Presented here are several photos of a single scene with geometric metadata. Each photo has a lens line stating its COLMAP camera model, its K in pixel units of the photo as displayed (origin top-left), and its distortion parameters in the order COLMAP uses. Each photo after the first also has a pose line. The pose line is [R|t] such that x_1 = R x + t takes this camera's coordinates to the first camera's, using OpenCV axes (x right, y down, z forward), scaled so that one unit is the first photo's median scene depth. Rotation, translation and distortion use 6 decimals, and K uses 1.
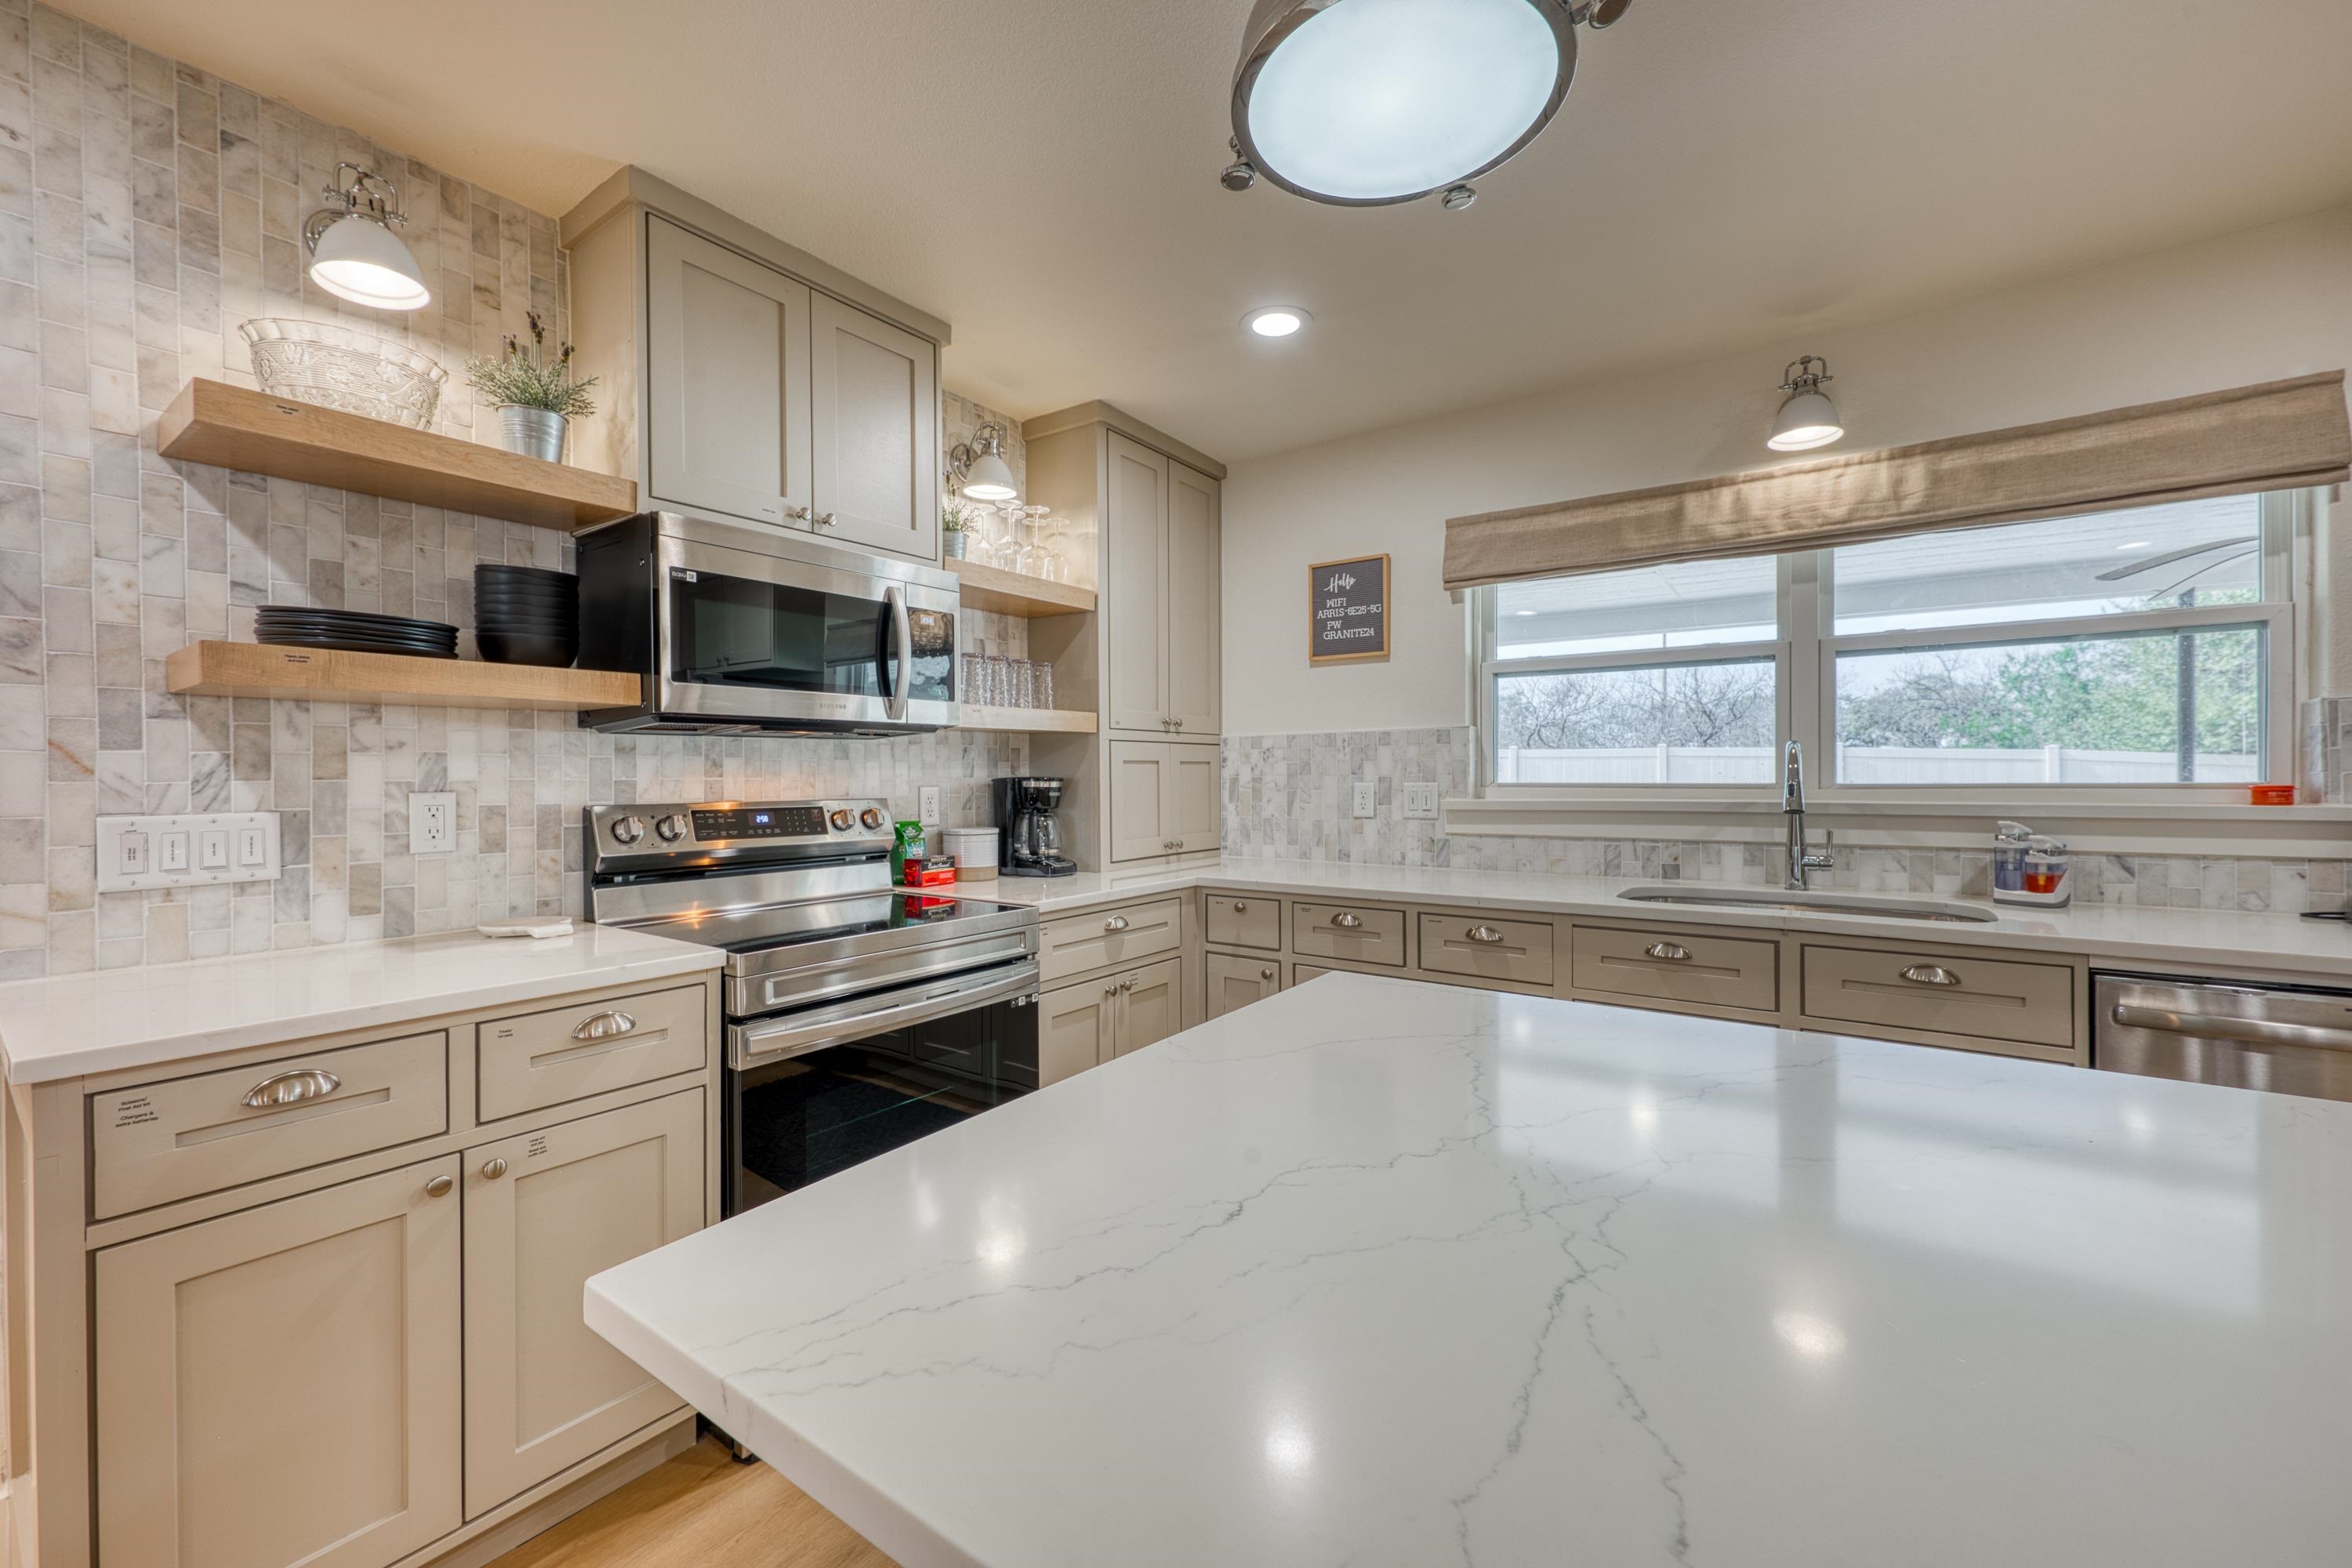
lens RADIAL K [[929.0, 0, 1178.8], [0, 929.0, 779.5], [0, 0, 1]] dist [0.001560, -0.000202]
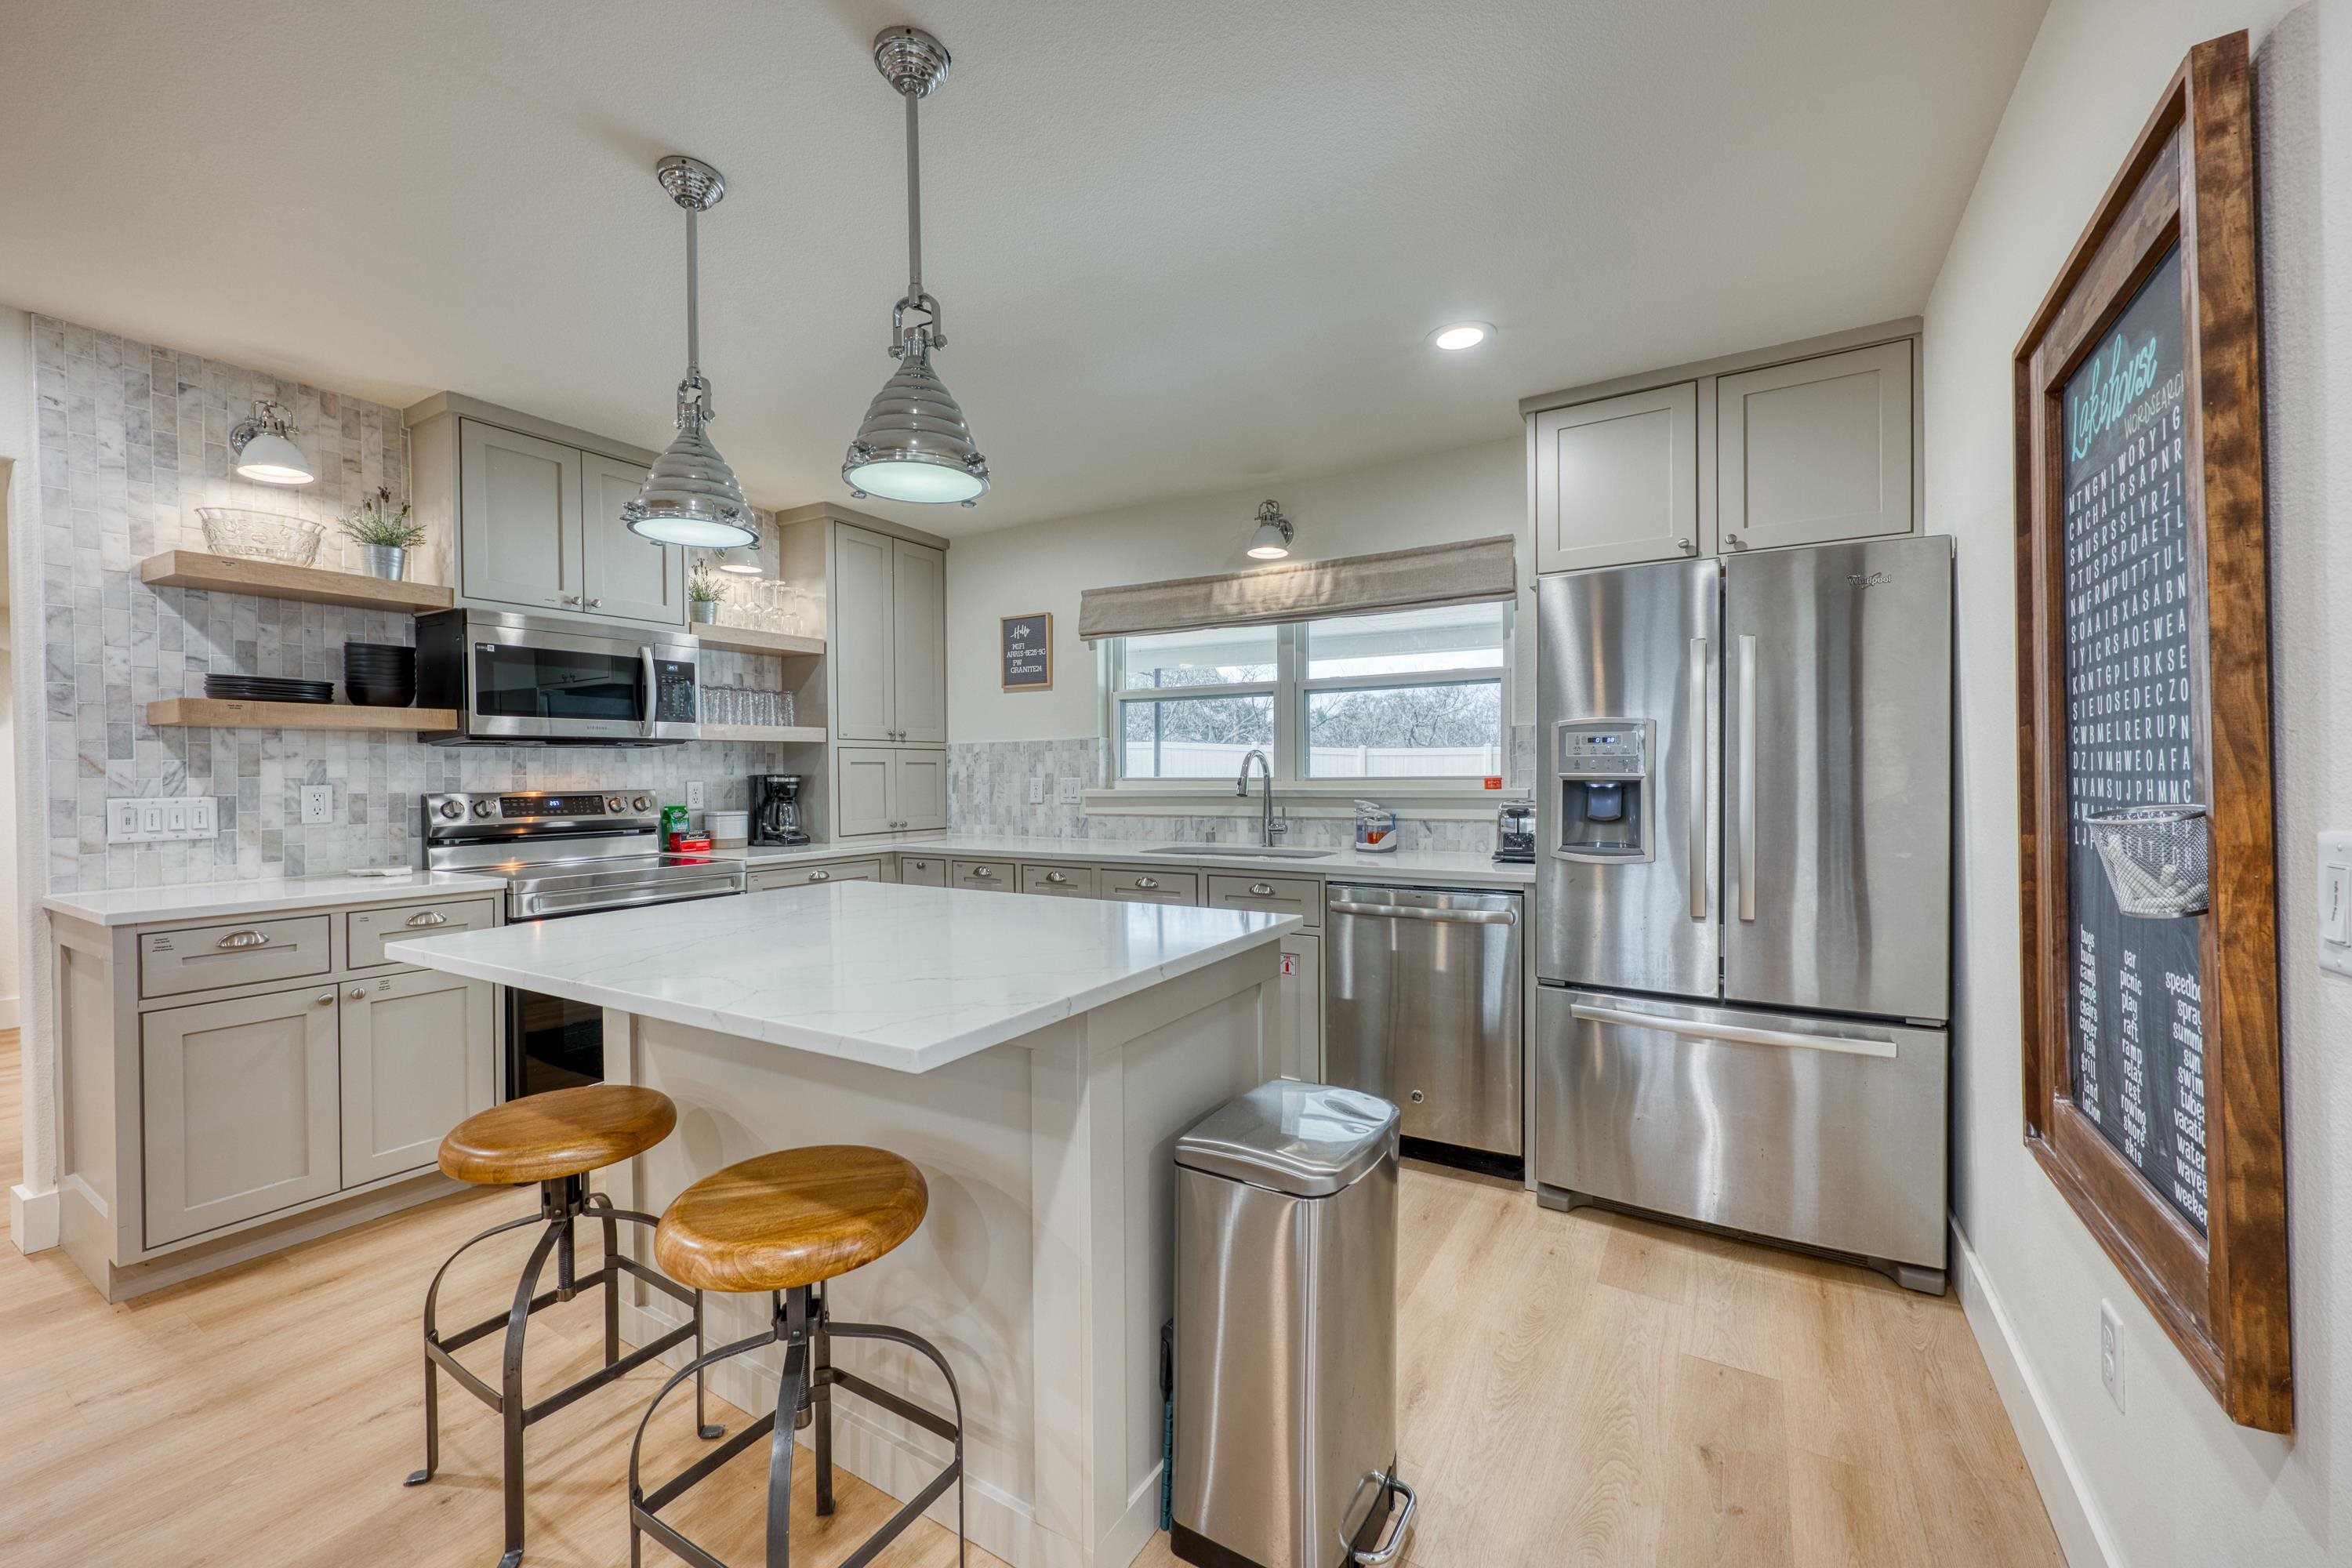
lens RADIAL K [[929.0, 0, 1176.3], [0, 929.0, 779.7], [0, 0, 1]] dist [0.001560, -0.000202]
pose [[0.996756, -0.003122, 0.080421, 0.441026], [0.002874, 0.999991, 0.003206, 0.003410], [-0.080430, -0.002964, 0.996756, -0.580672]]
